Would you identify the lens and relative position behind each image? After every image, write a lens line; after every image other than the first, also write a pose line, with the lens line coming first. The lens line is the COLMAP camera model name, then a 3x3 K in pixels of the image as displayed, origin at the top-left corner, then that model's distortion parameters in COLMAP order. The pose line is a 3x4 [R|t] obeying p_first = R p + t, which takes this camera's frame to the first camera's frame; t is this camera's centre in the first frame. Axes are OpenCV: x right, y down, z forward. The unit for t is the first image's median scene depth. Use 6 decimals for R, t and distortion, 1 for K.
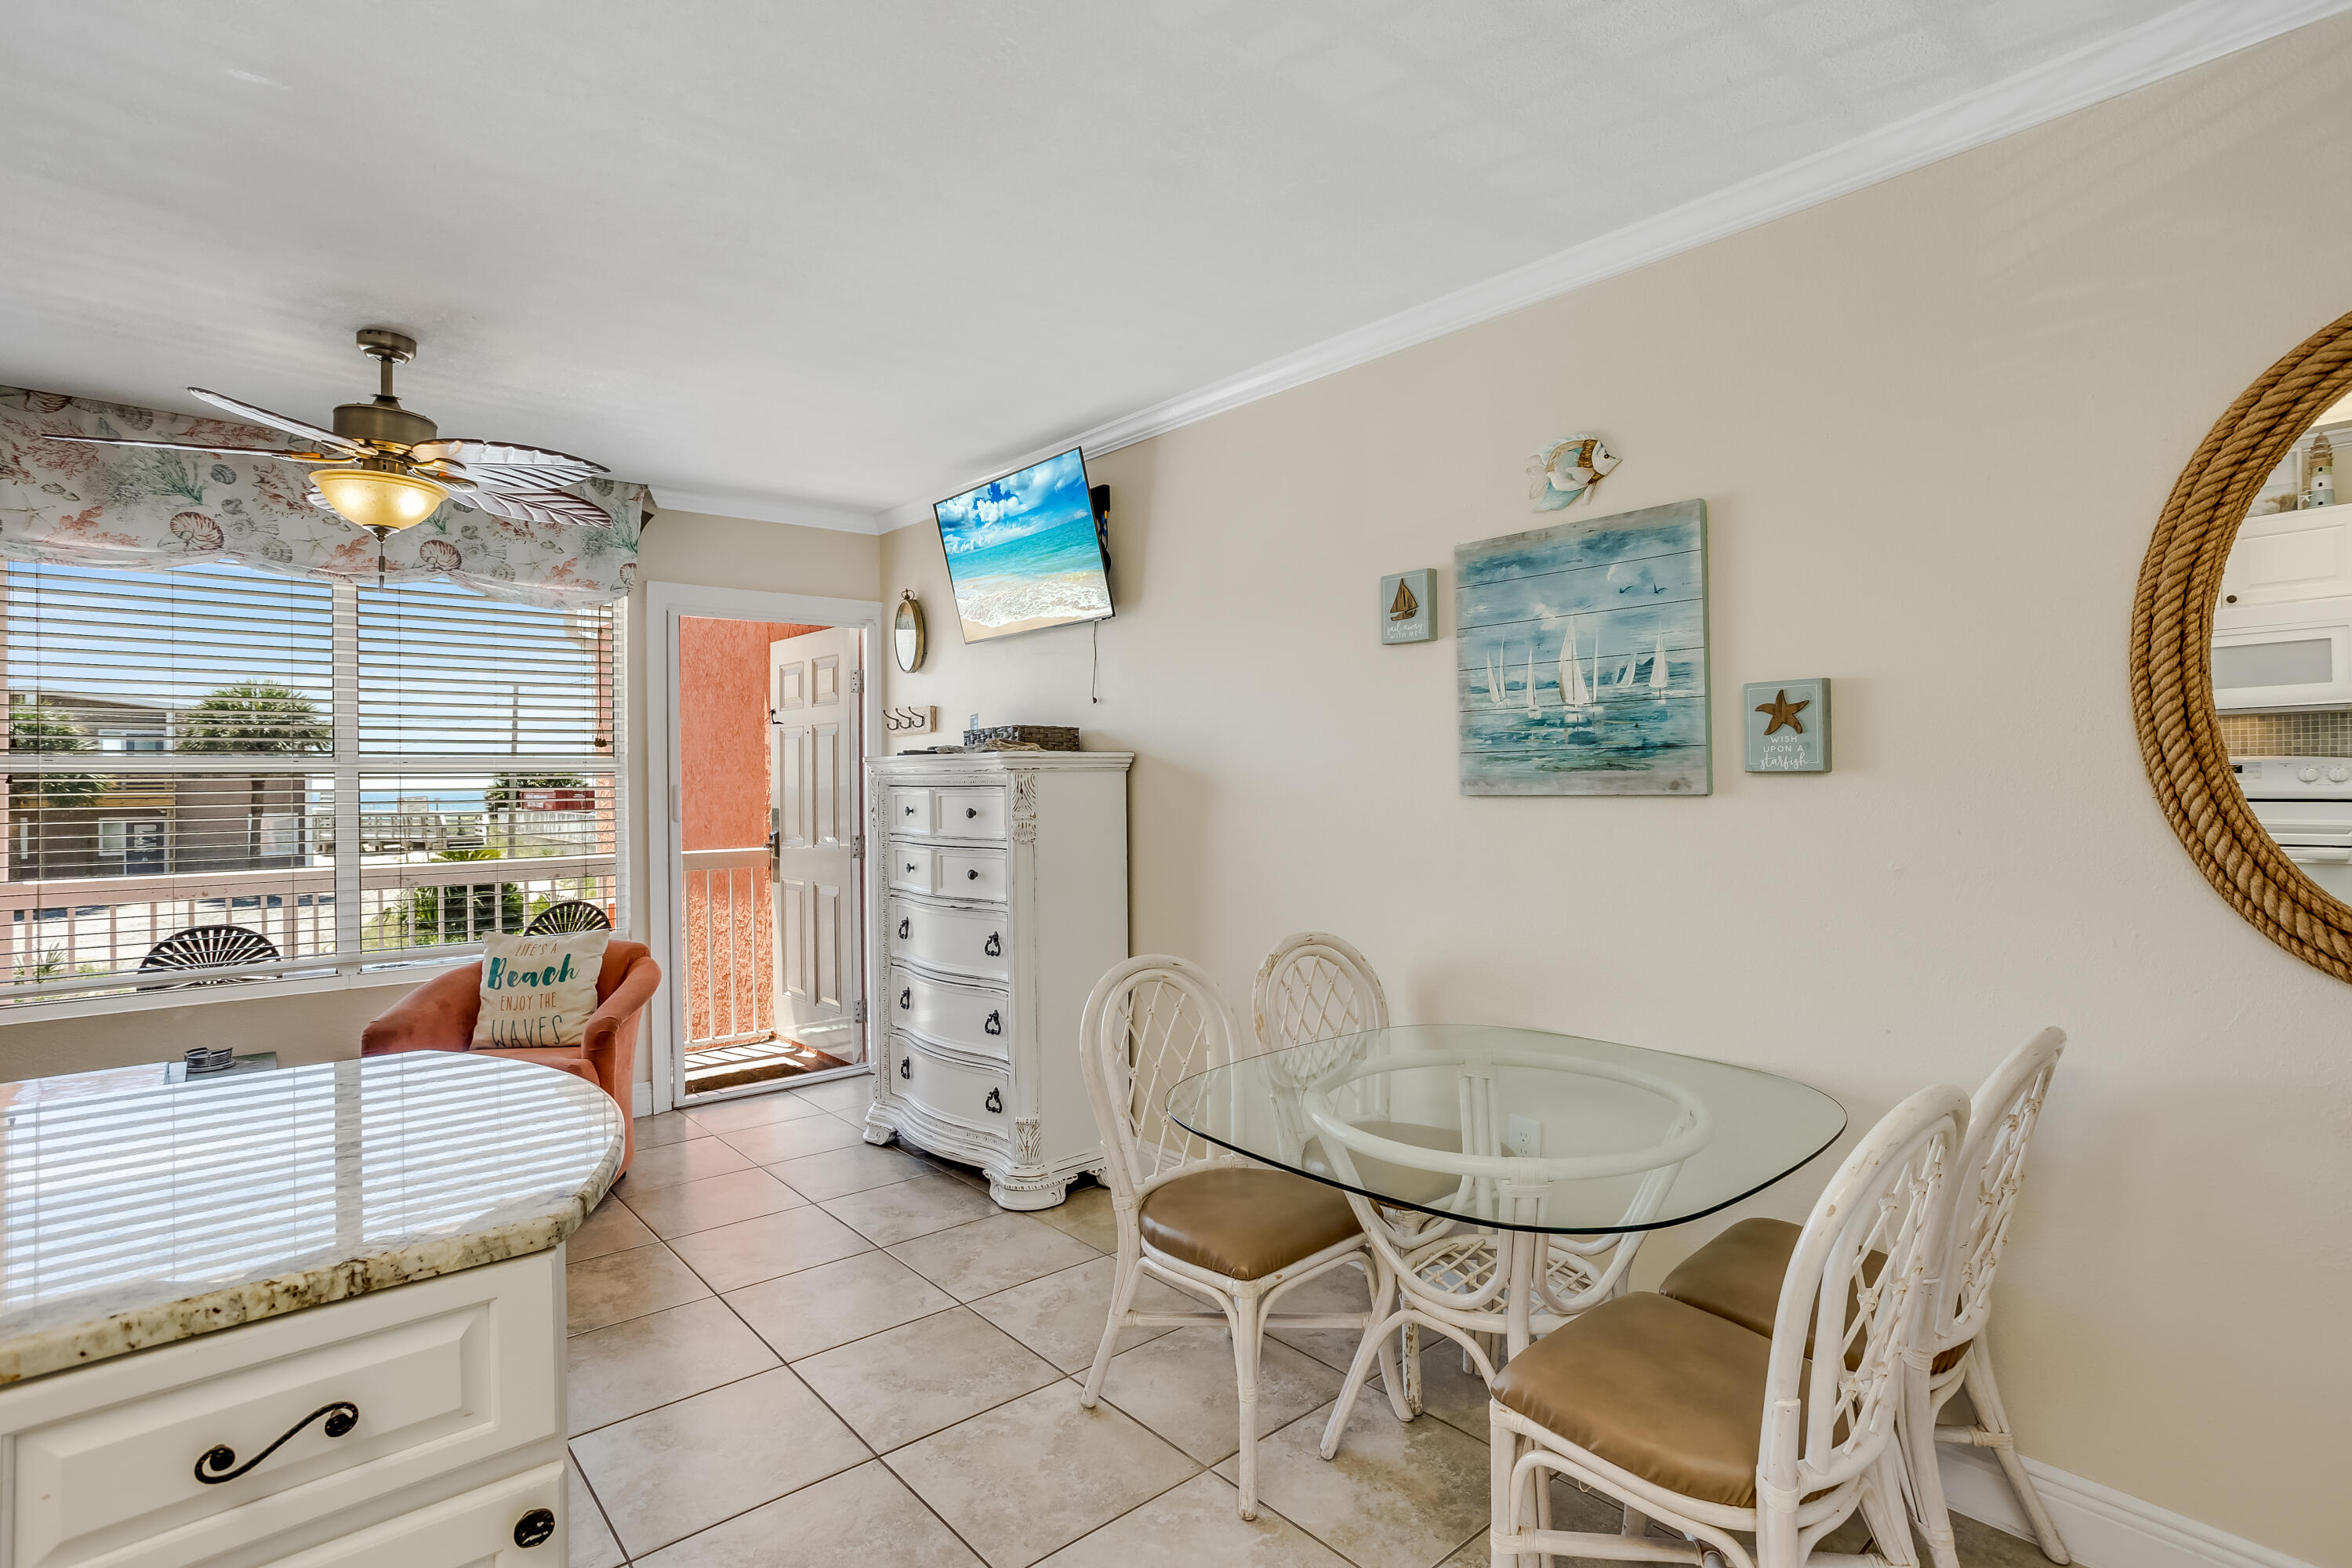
lens RADIAL K [[1147.9, 0, 1184.4], [0, 1147.9, 775.1], [0, 0, 1]] dist [-0.044412, 0.027723]
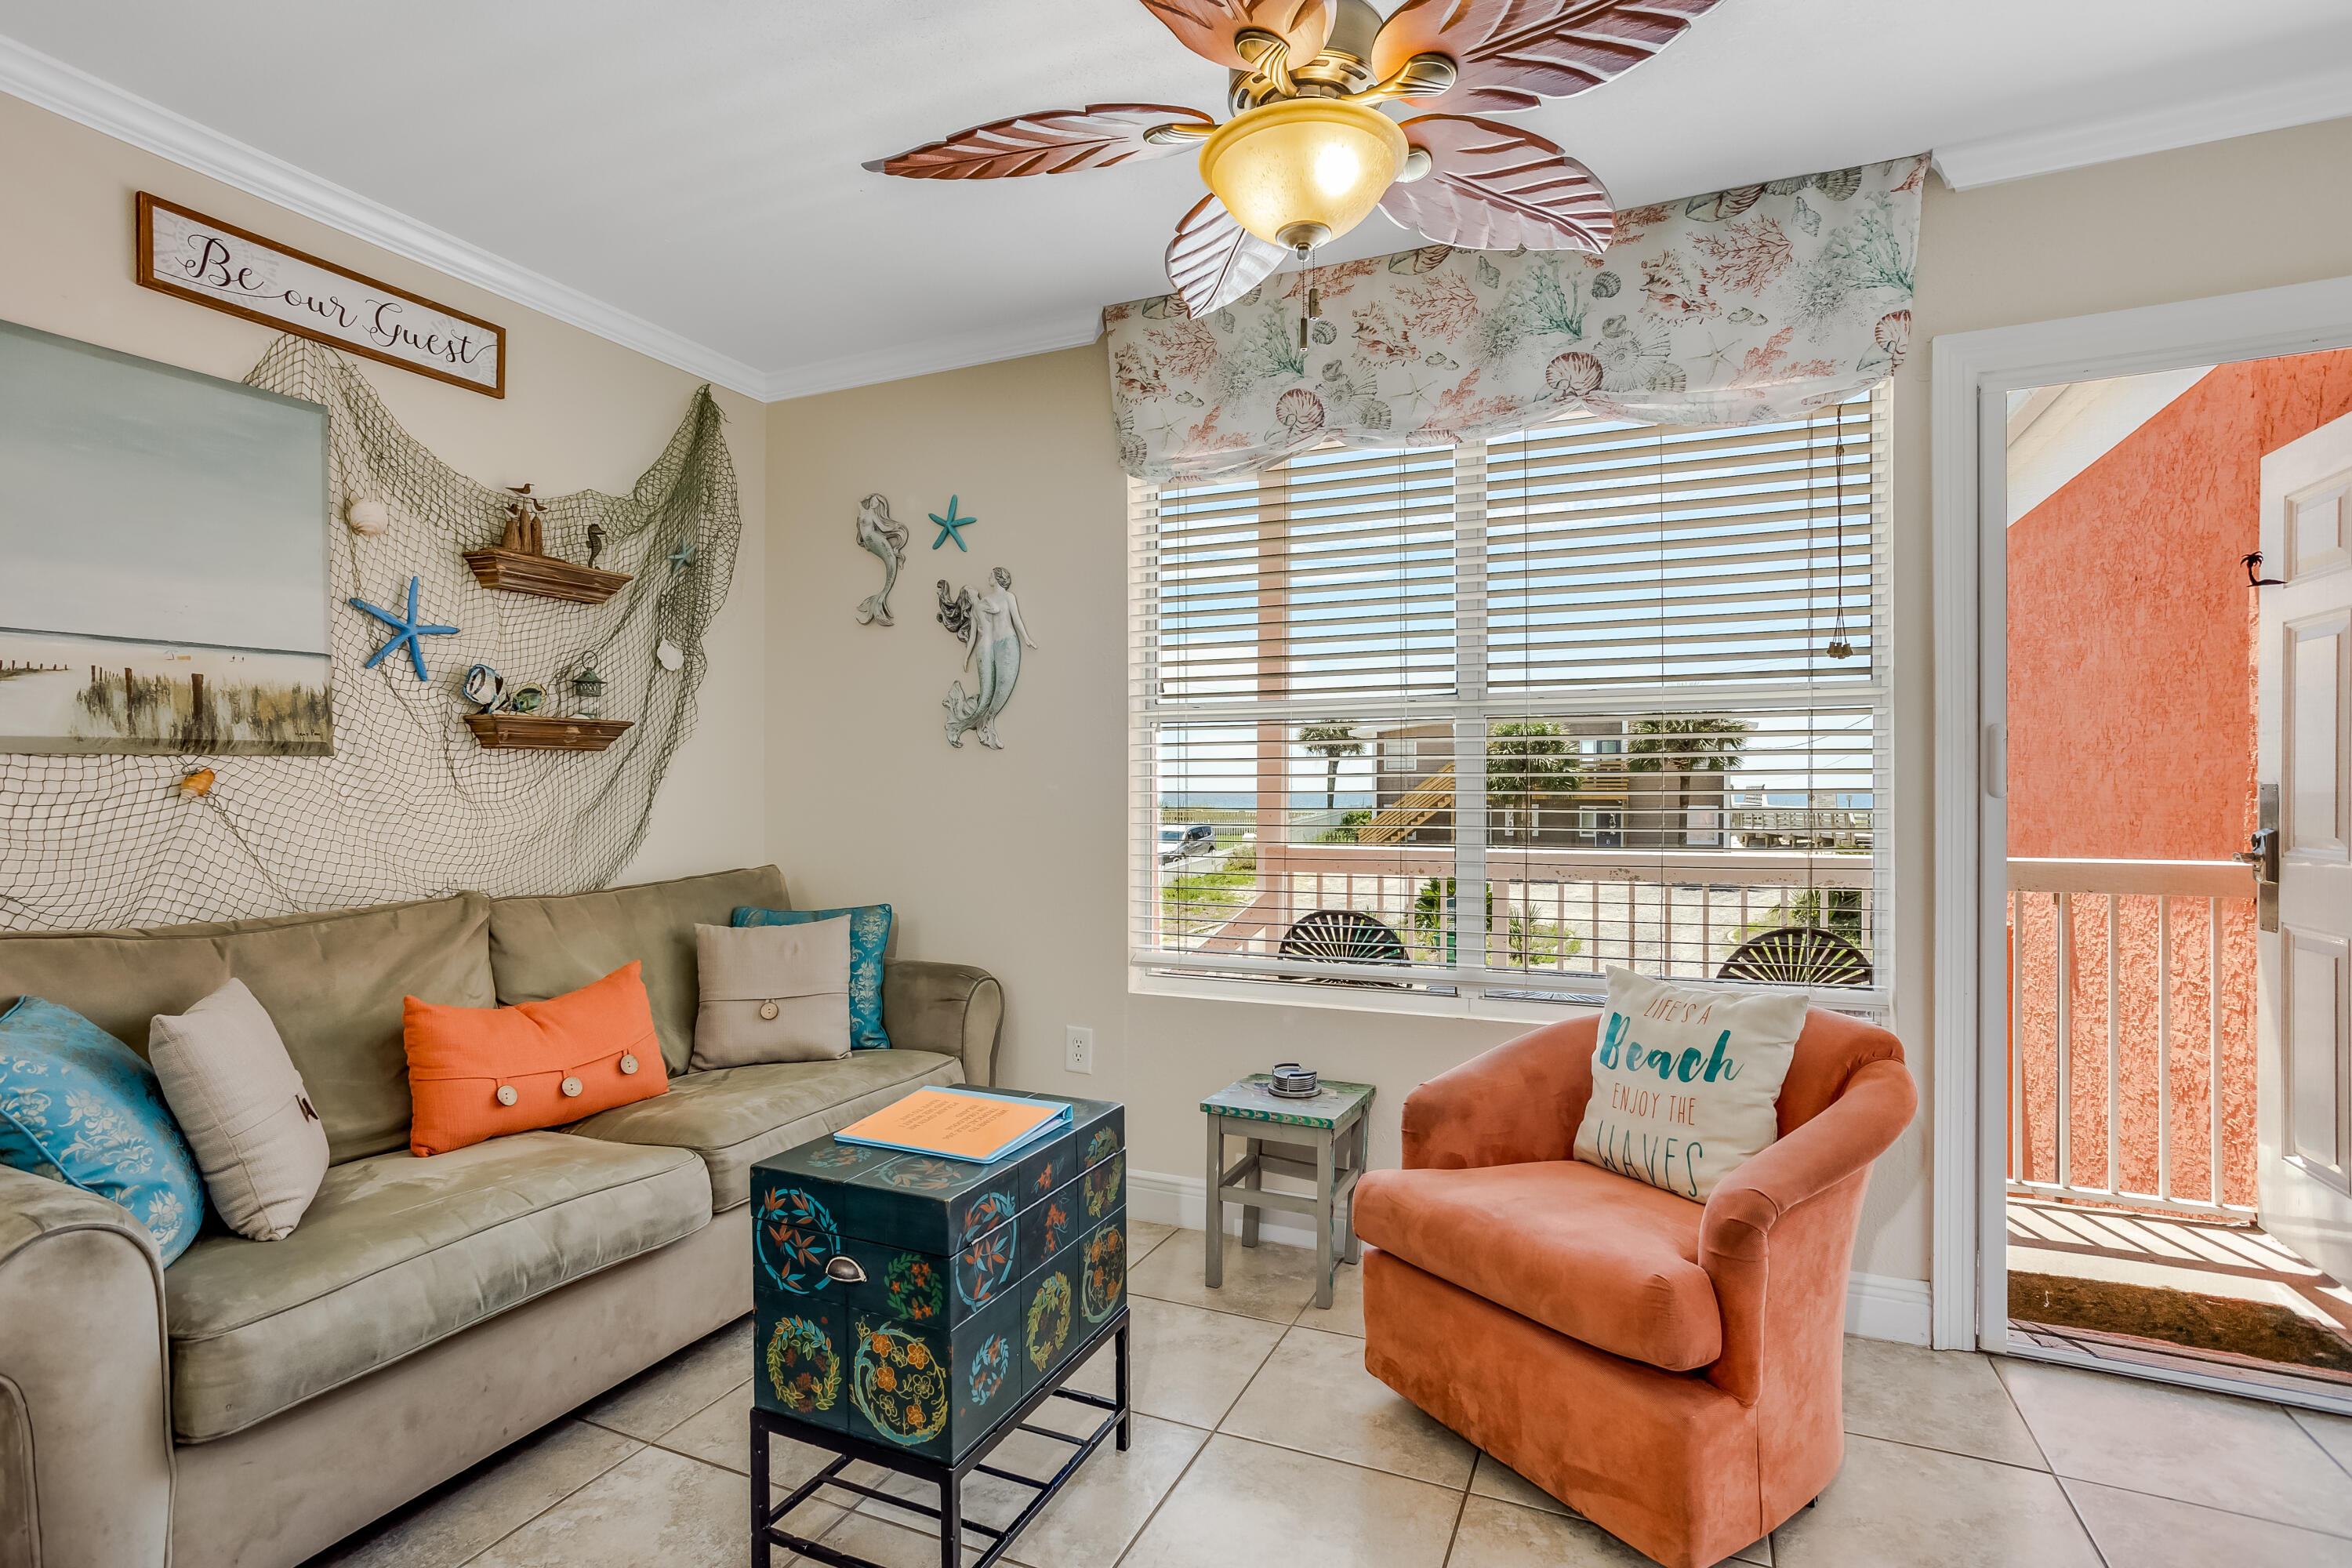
lens RADIAL K [[1147.9, 0, 1171.5], [0, 1147.9, 796.6], [0, 0, 1]] dist [-0.044412, 0.027723]
pose [[0.421644, 0.013595, -0.906660, -0.170989], [0.003107, 0.999860, 0.016437, 0.038286], [0.906756, -0.009747, 0.421543, 0.543557]]
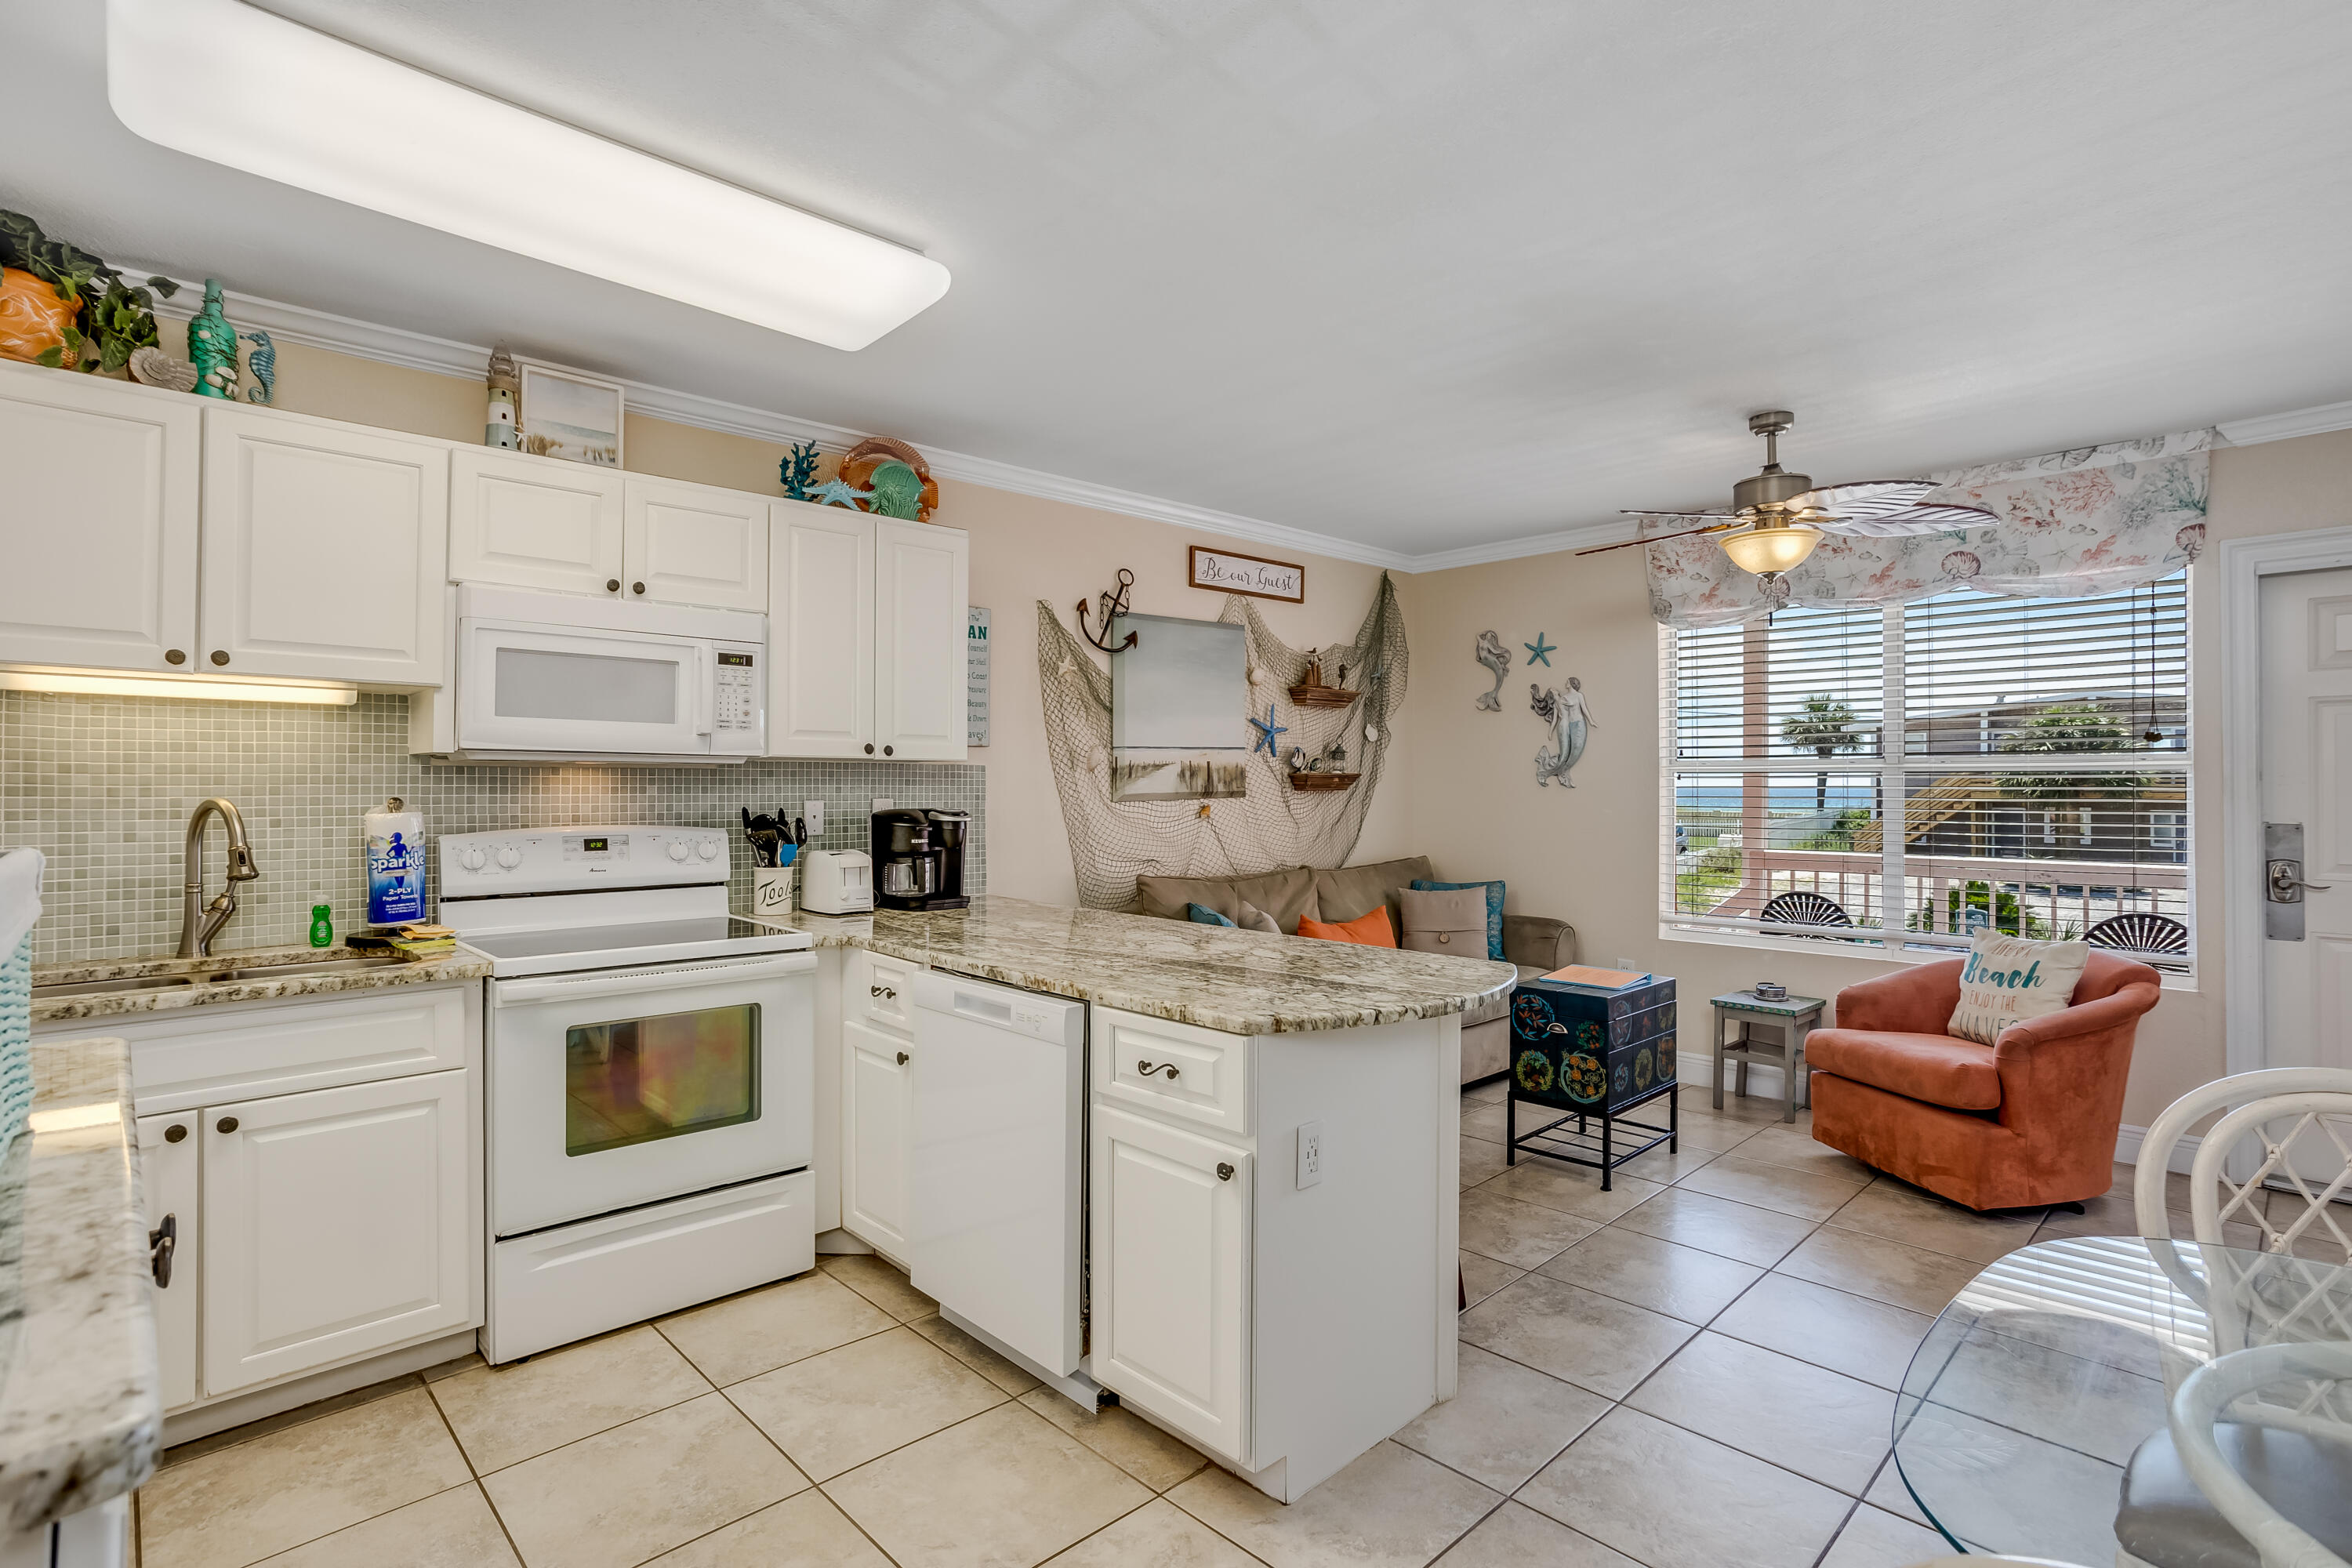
lens RADIAL K [[1147.9, 0, 1171.8], [0, 1147.9, 776.2], [0, 0, 1]] dist [-0.044412, 0.027723]
pose [[0.050898, 0.001735, -0.998702, 0.375688], [0.004690, 0.999987, 0.001976, -0.003323], [0.998693, -0.004784, 0.050889, 0.223522]]
